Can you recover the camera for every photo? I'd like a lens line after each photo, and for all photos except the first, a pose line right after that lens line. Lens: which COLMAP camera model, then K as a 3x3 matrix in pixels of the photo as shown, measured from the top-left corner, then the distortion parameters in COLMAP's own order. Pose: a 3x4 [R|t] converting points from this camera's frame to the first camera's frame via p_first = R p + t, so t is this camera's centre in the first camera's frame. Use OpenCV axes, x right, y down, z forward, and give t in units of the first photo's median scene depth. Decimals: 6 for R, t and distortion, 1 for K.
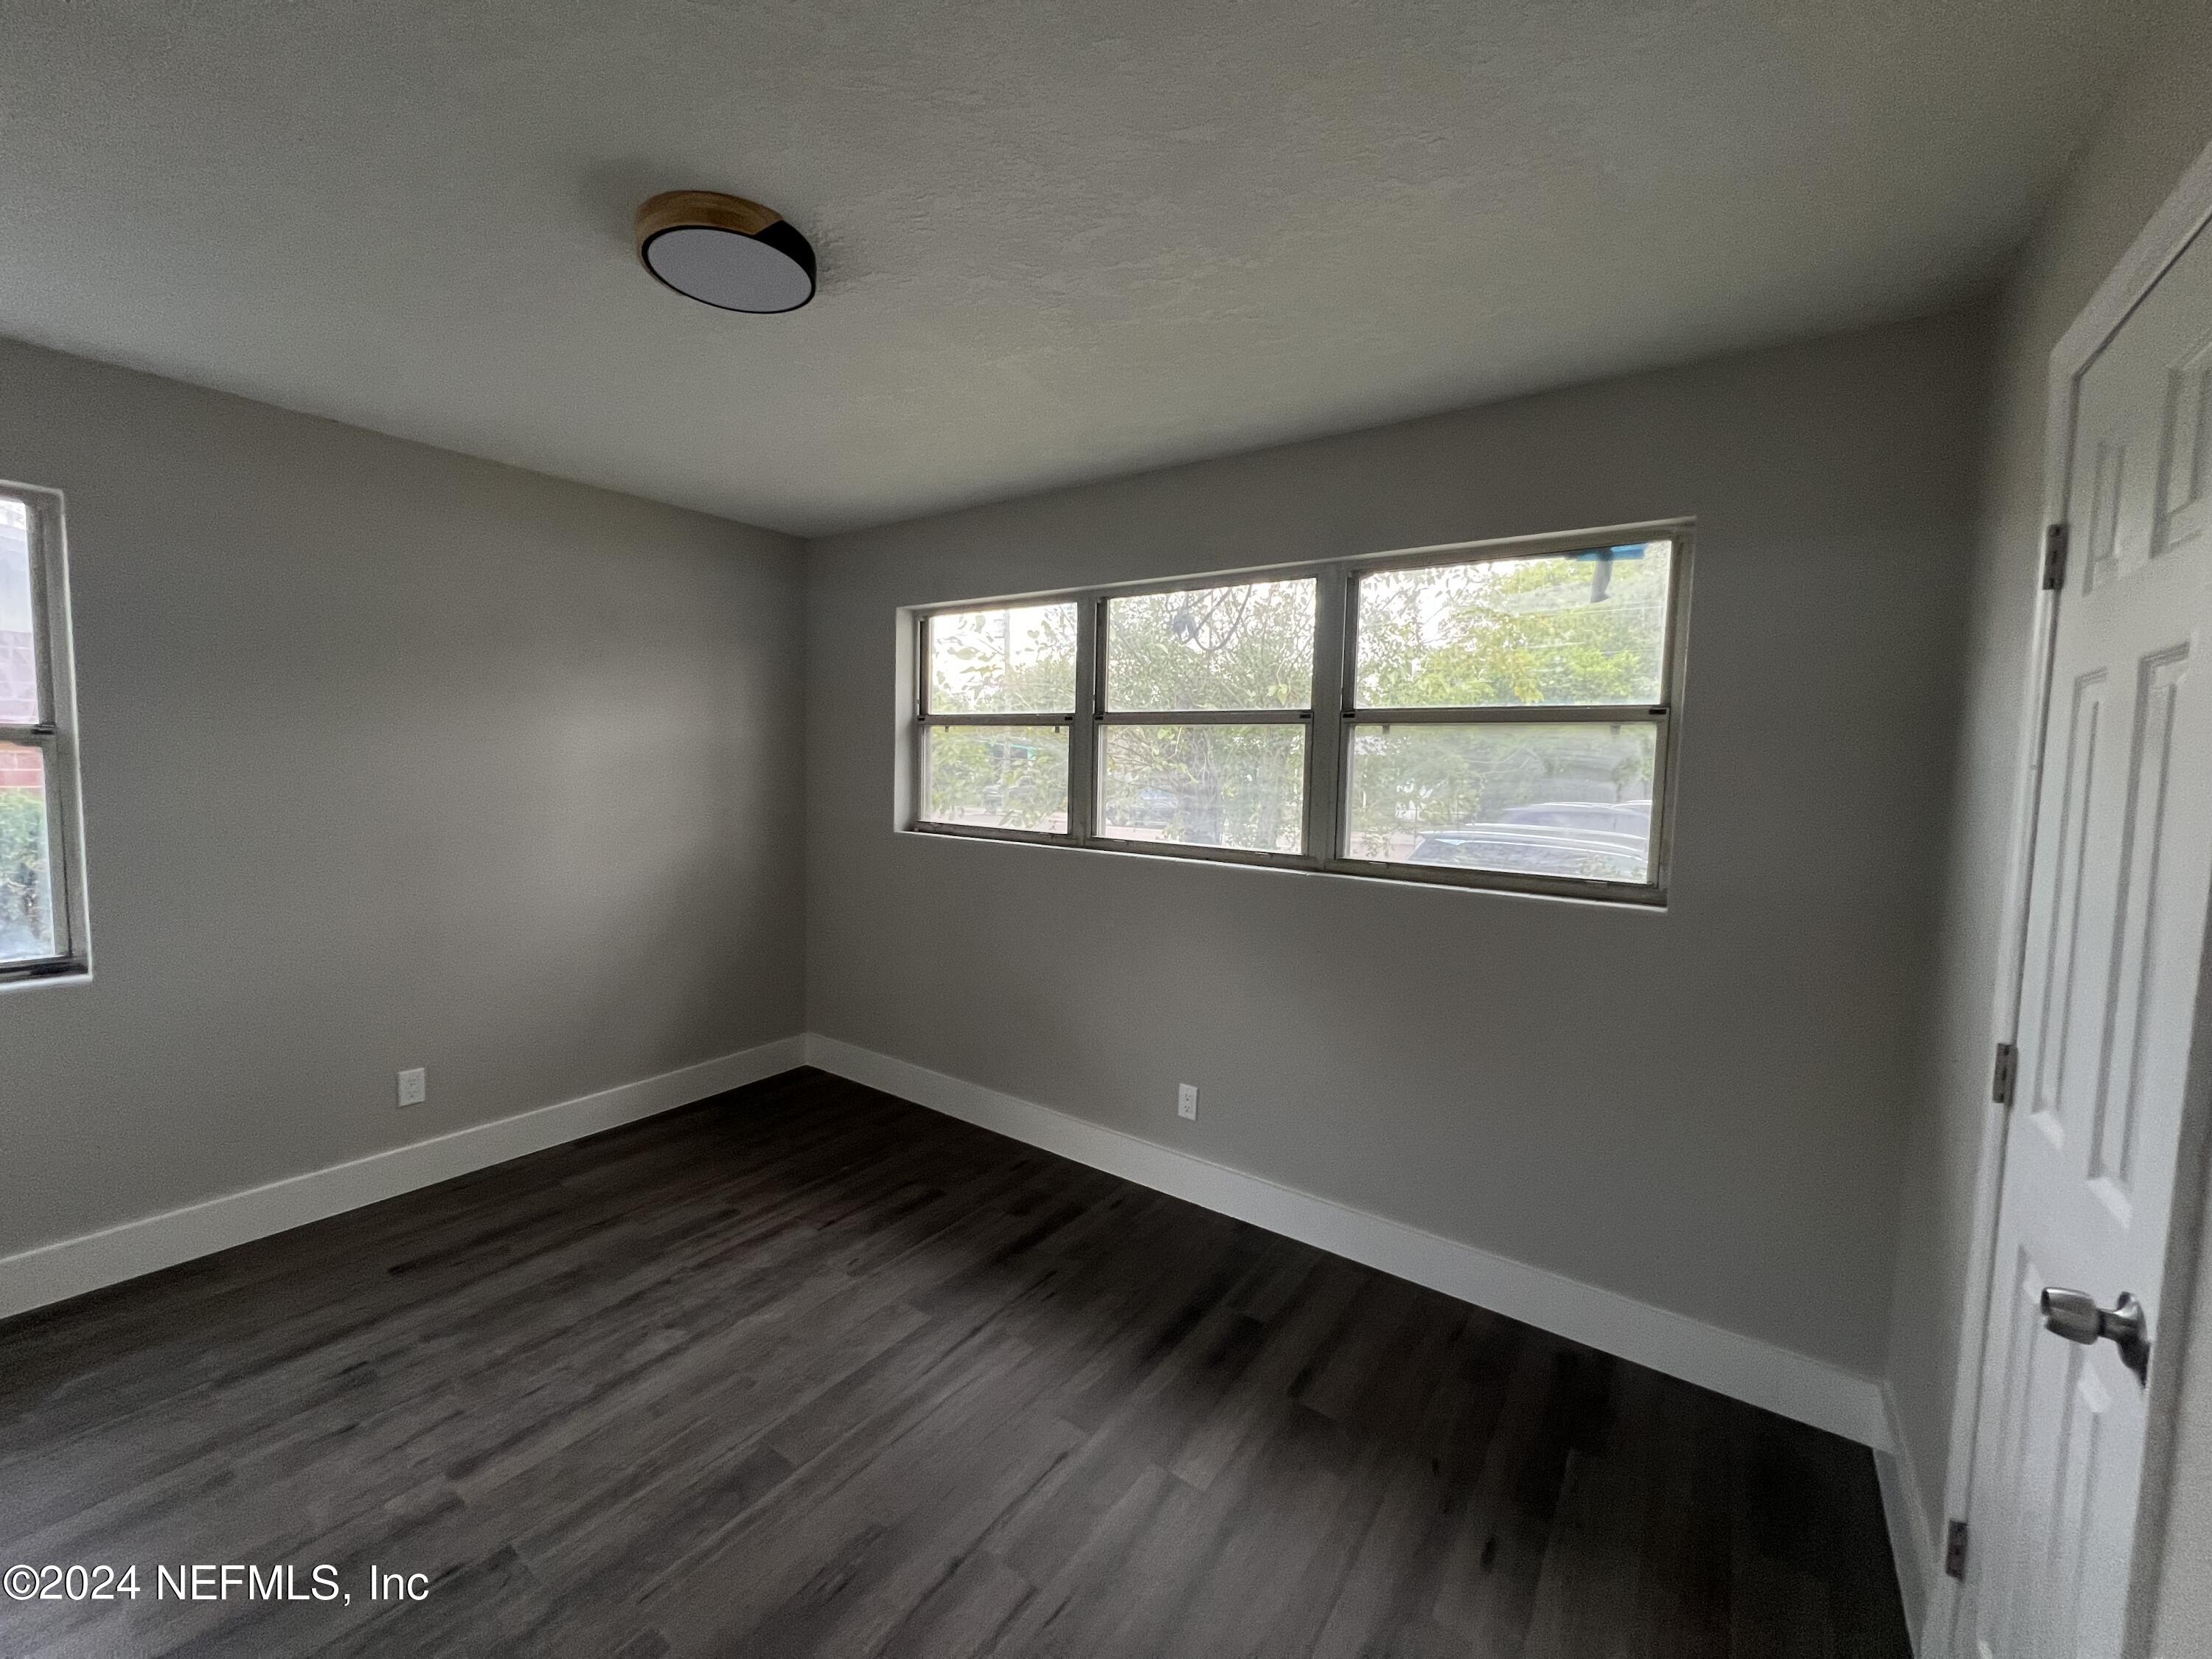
lens RADIAL K [[882.8, 0, 1106.1], [0, 882.8, 825.4], [0, 0, 1]] dist [-0.000863, -0.000119]
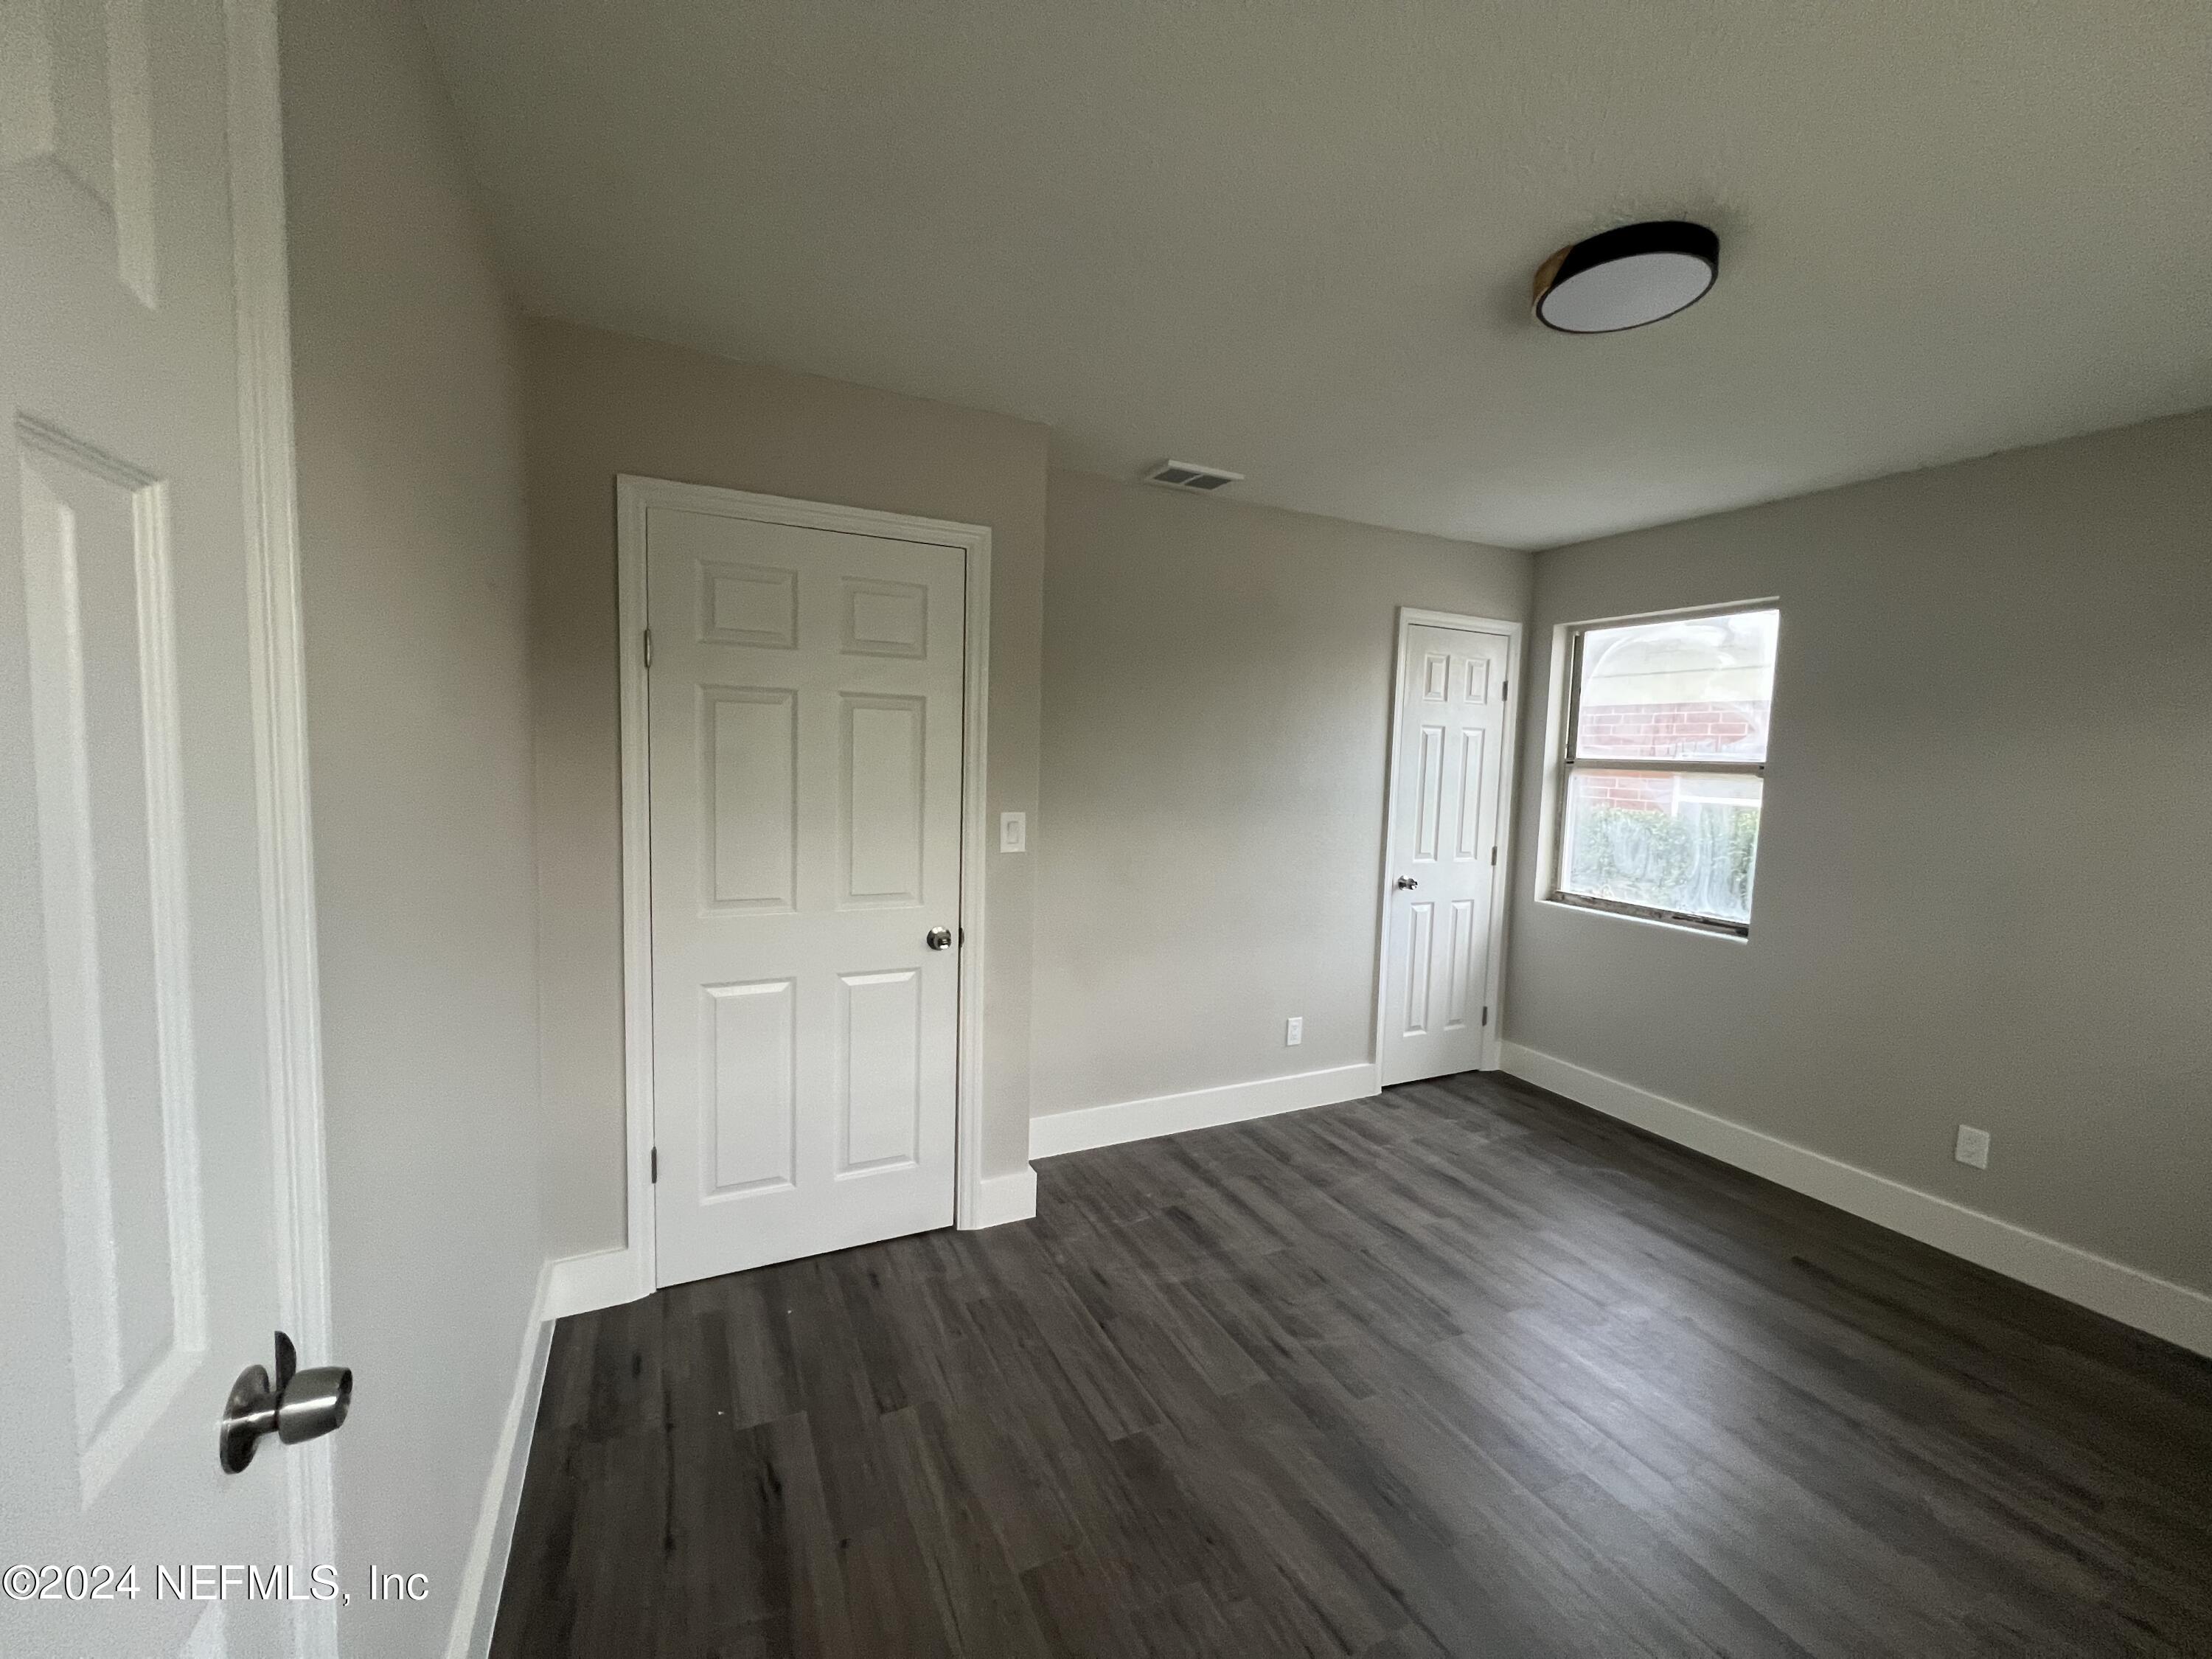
lens RADIAL K [[882.8, 0, 1106.1], [0, 882.8, 825.4], [0, 0, 1]] dist [-0.000863, -0.000119]
pose [[-0.475313, 0.033425, -0.879181, 0.521276], [-0.110273, 0.989135, 0.097222, -0.031309], [0.872879, 0.143161, -0.466463, 0.689962]]
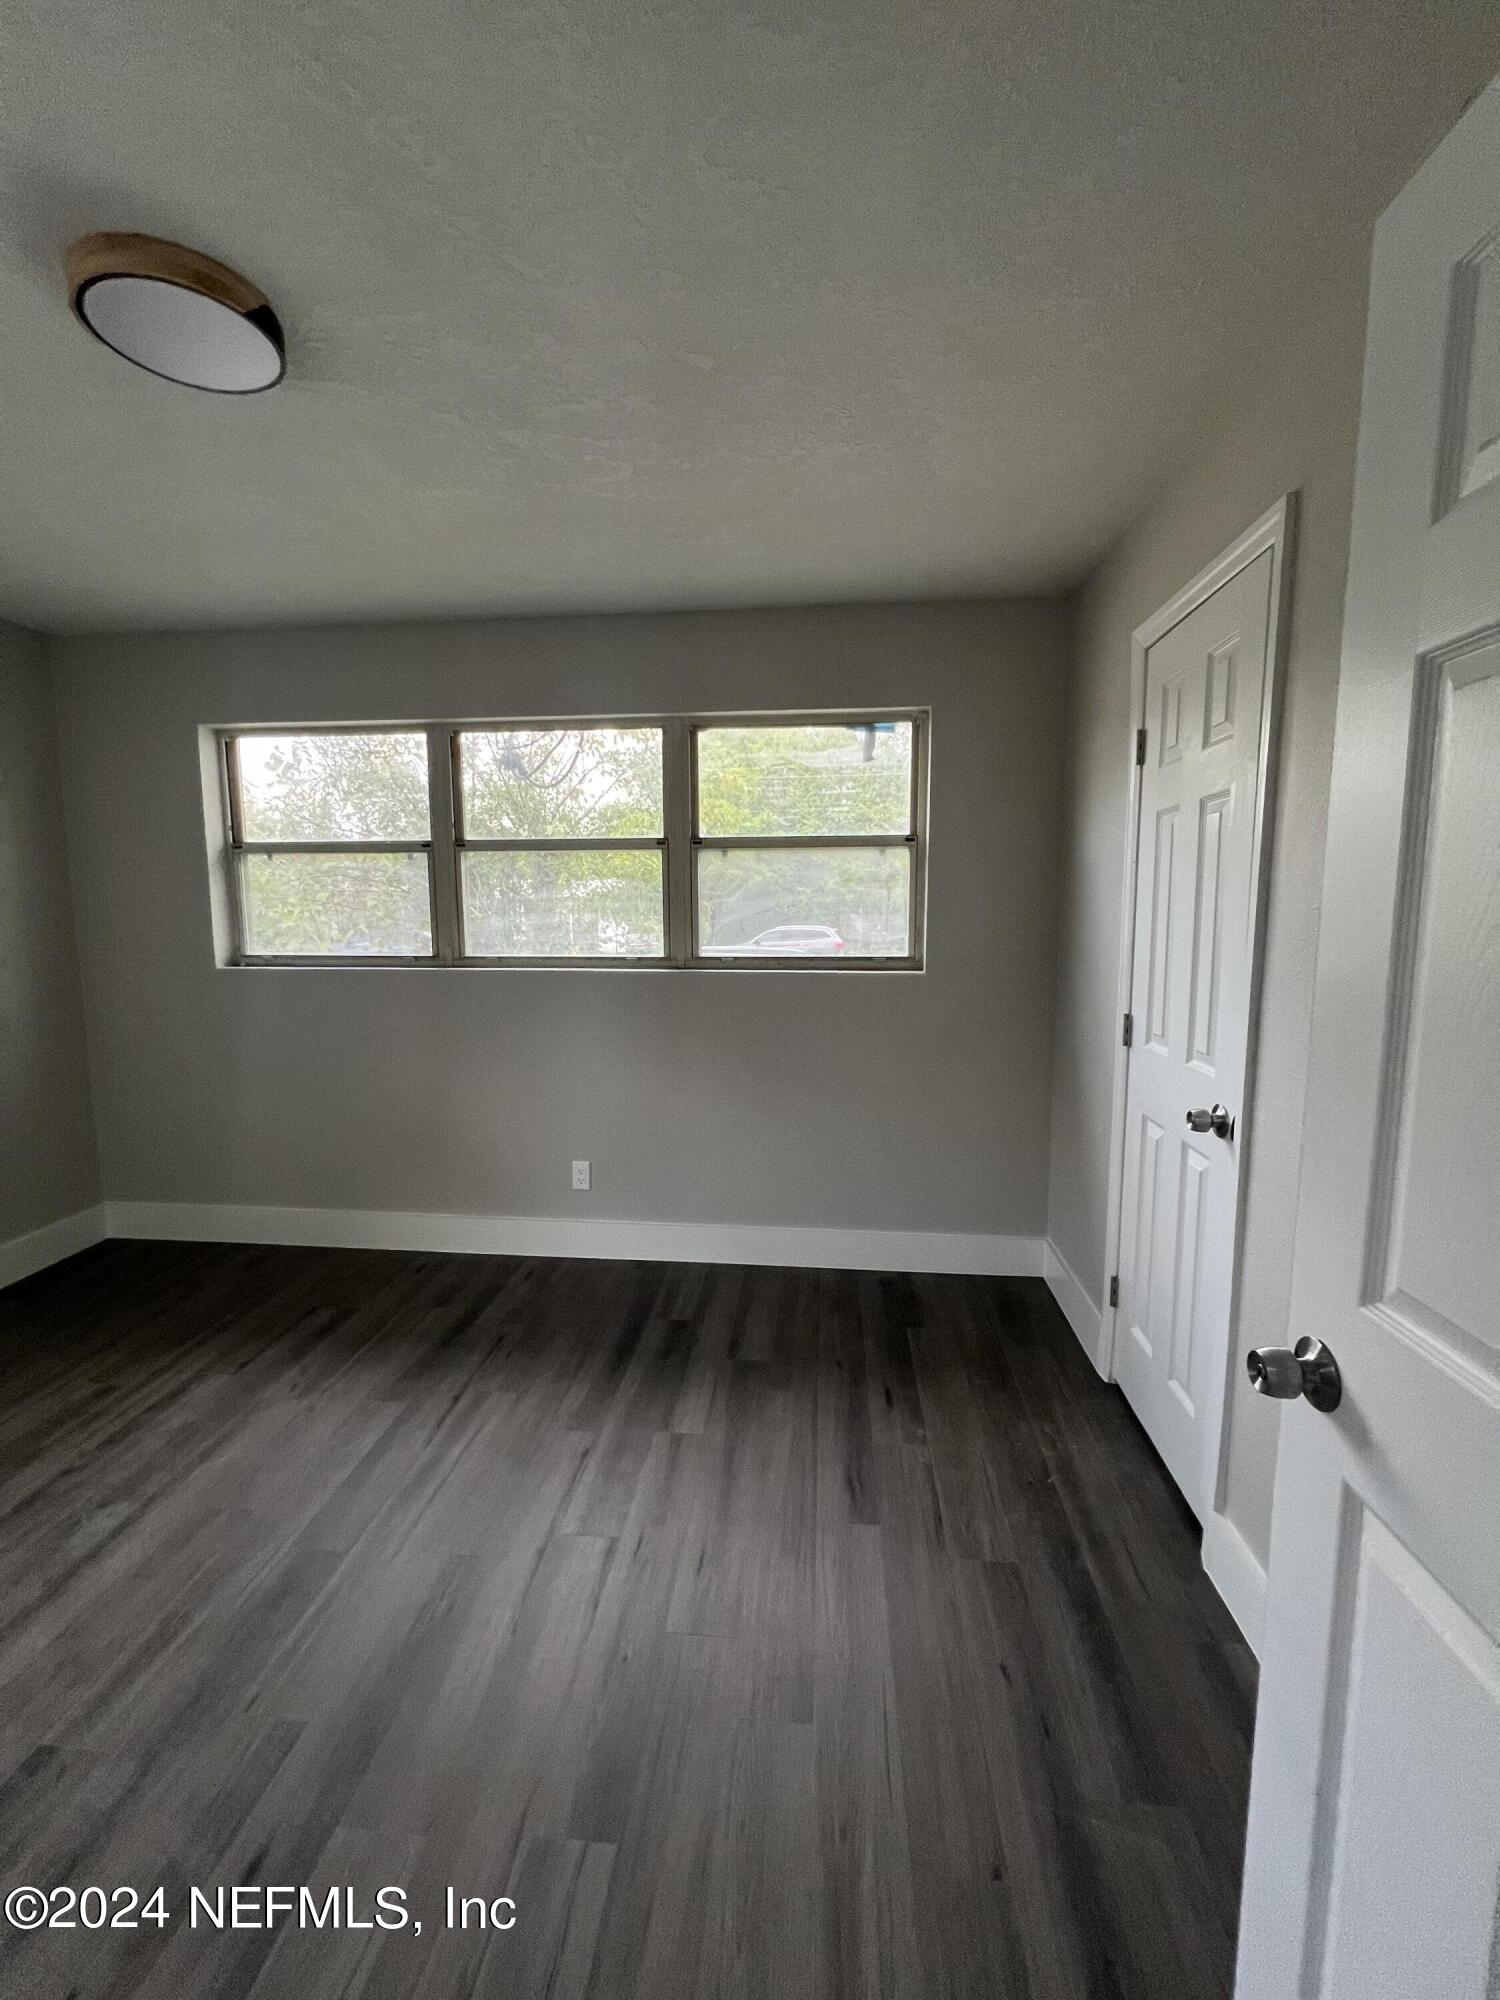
lens RADIAL K [[798.2, 0, 754.3], [0, 798.2, 1000.0], [0, 0, 1]] dist [-0.000863, -0.000119]
pose [[0.865065, -0.084509, 0.494491, -0.255015], [0.061467, 0.996137, 0.062710, 0.035708], [-0.497880, -0.023853, 0.866918, -0.030901]]
